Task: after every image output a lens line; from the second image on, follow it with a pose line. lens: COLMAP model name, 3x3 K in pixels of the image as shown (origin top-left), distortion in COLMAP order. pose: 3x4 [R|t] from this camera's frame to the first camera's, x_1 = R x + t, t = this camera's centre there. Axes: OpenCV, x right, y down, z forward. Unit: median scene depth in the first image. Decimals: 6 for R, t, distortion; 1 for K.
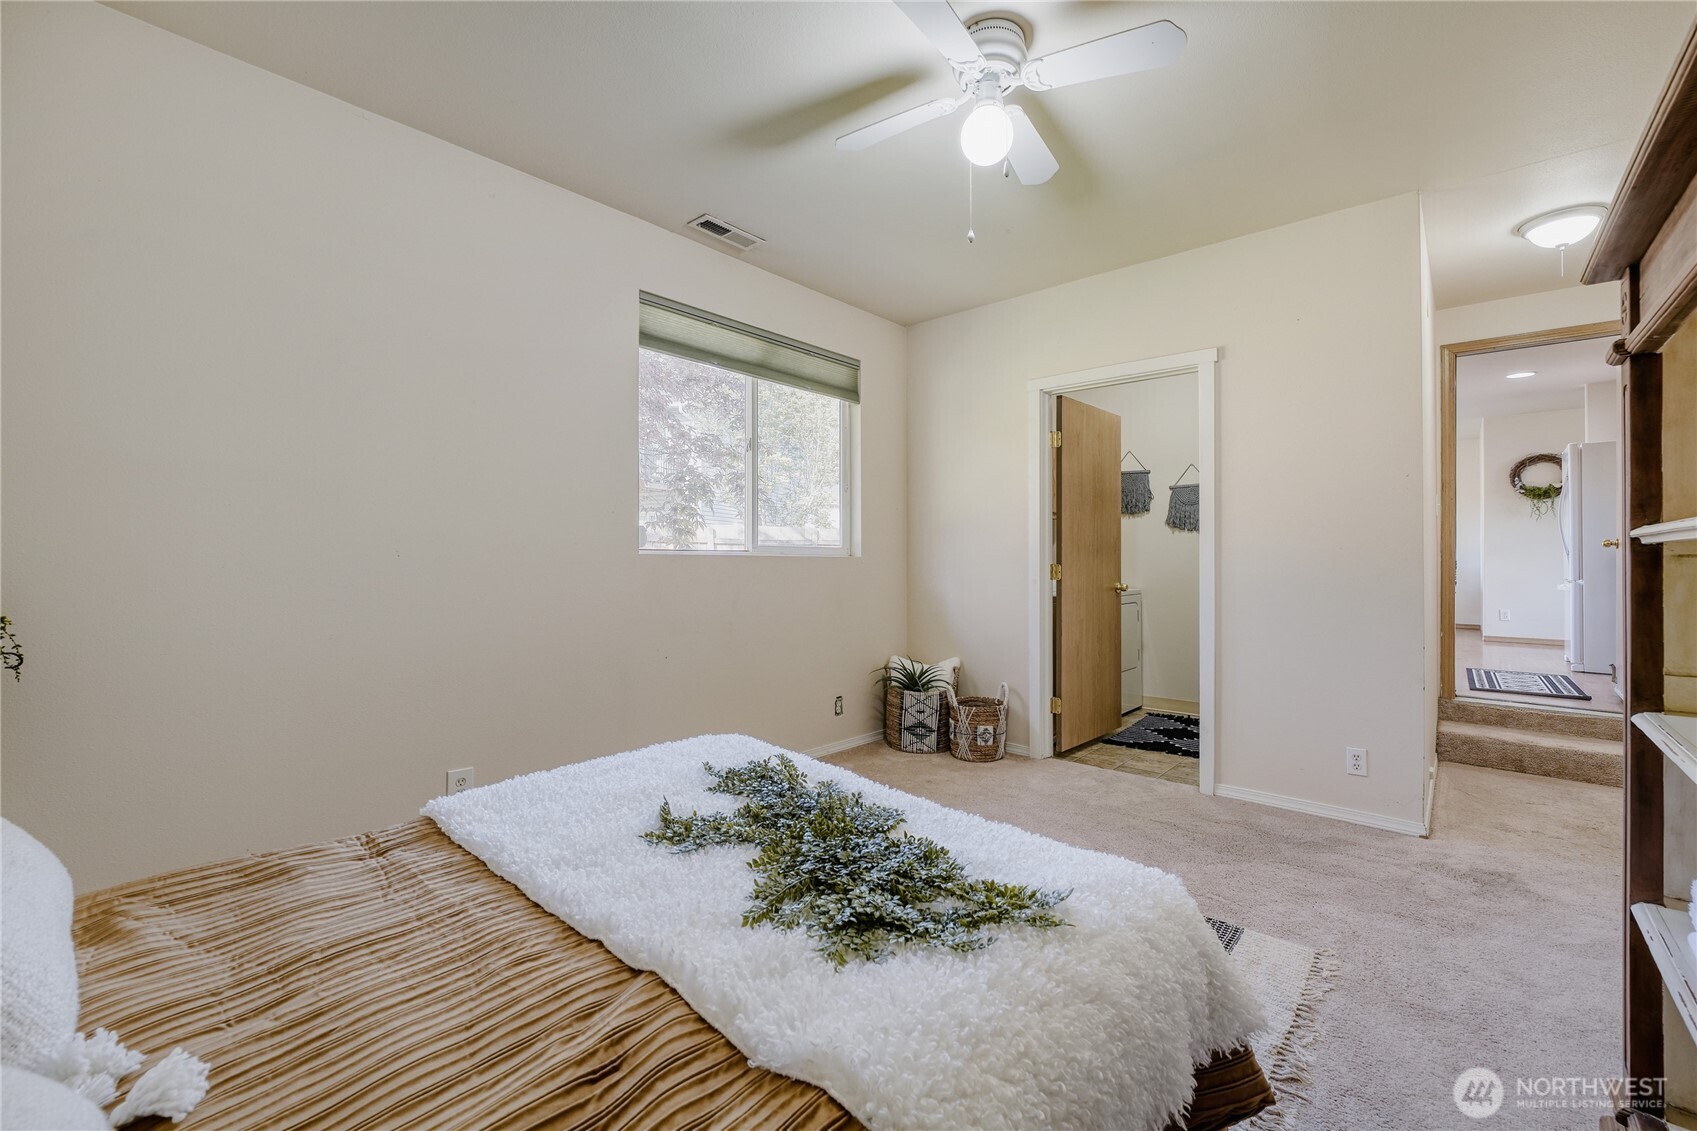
lens RADIAL K [[698.4, 0, 848.4], [0, 698.4, 556.5], [0, 0, 1]] dist [-0.009885, 0.000012]
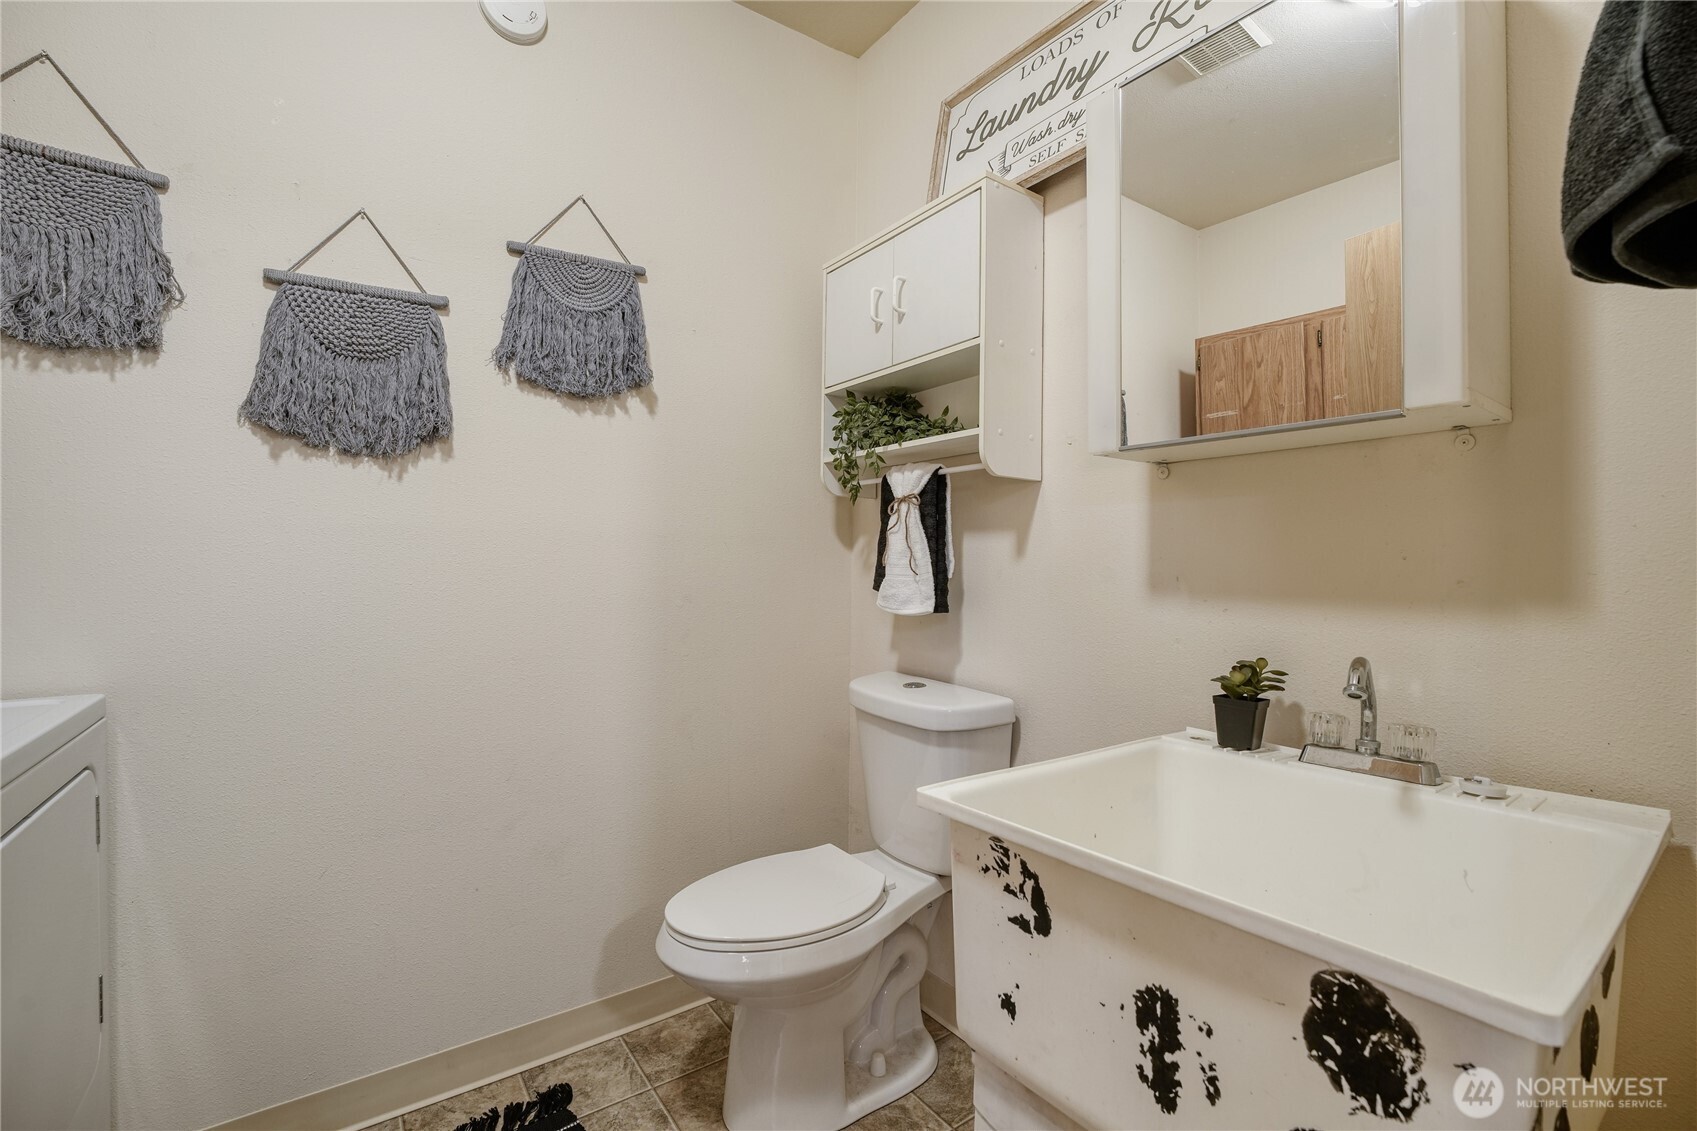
lens RADIAL K [[745.5, 0, 848.6], [0, 745.5, 564.1], [0, 0, 1]] dist [-0.022045, 0.000606]
pose [[0.235667, 0.000385, 0.971834, 0.252978], [0.001512, 0.999999, -0.000763, 0.005228], [-0.971833, 0.001649, 0.235666, 0.726844]]
